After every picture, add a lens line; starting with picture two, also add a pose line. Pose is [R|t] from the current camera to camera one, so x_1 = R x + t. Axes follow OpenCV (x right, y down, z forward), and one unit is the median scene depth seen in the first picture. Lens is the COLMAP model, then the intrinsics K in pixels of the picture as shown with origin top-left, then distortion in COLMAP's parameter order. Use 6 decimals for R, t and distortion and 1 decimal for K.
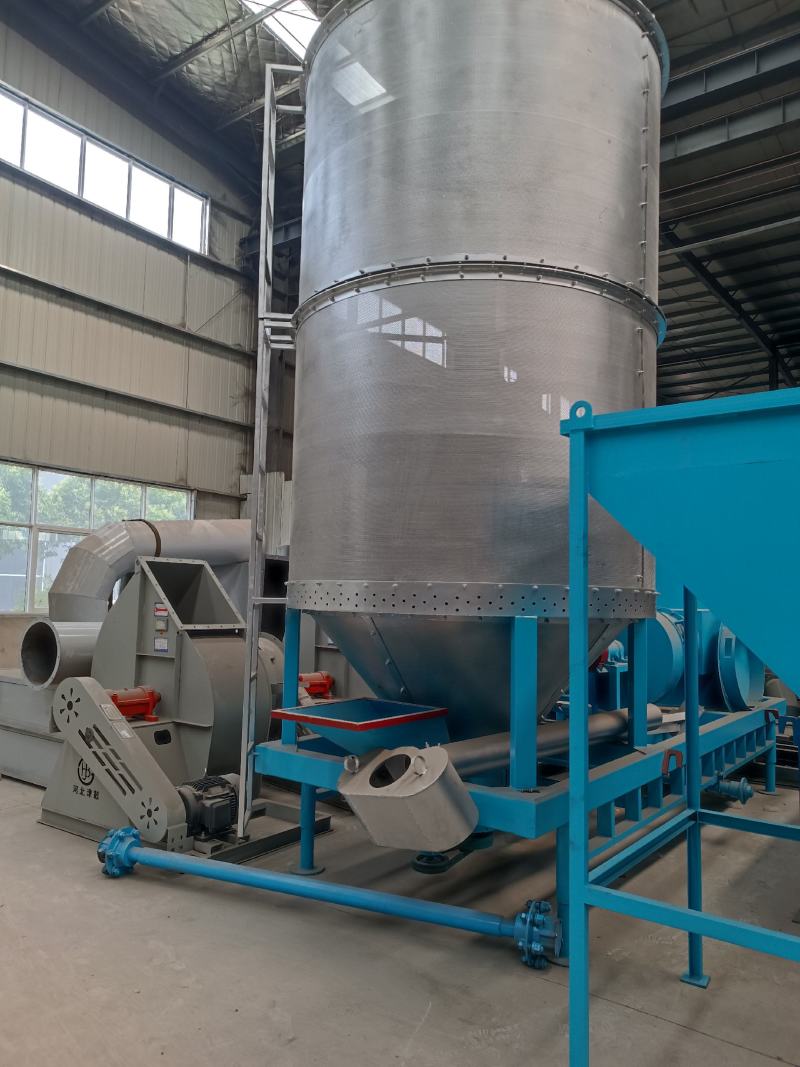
lens RADIAL K [[769.7, 0, 400.0], [0, 769.7, 533.5], [0, 0, 1]] dist [0.009663, -0.004573]
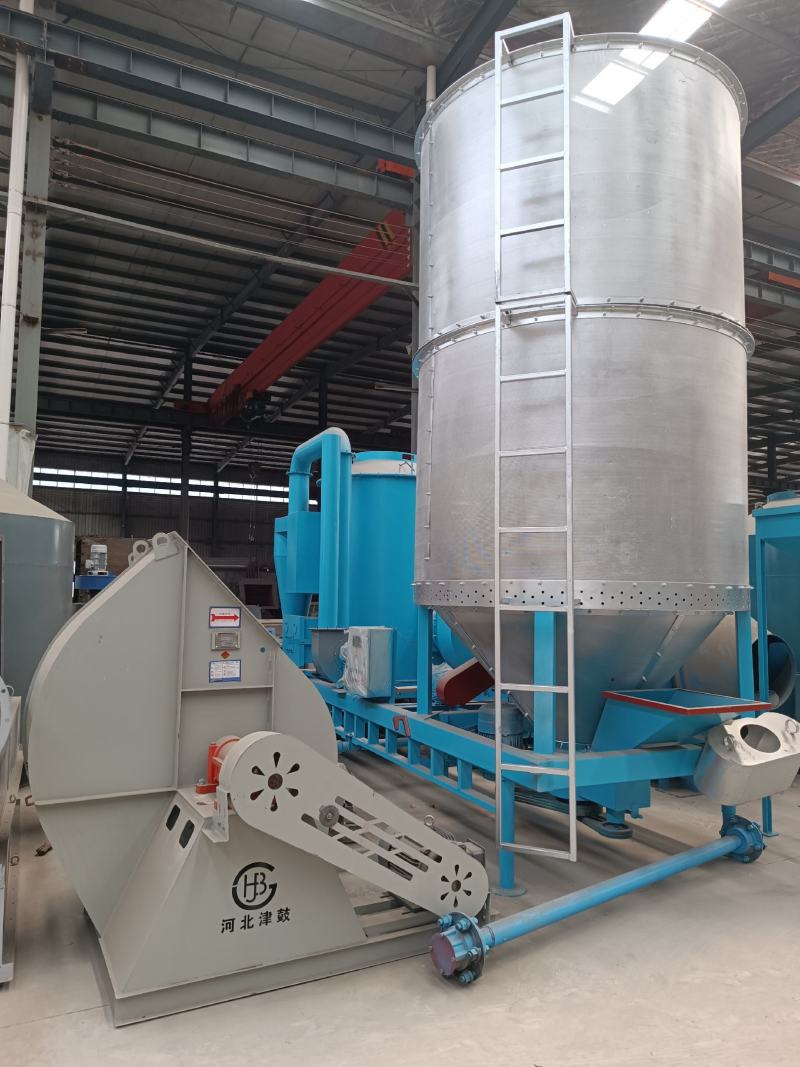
lens RADIAL K [[774.5, 0, 400.0], [0, 774.5, 533.5], [0, 0, 1]] dist [0.002812, -0.003713]
pose [[0.455479, 0.052588, 0.888692, -0.615788], [-0.075005, 0.996971, -0.020553, 0.022726], [-0.887081, -0.057295, 0.458044, 0.426455]]
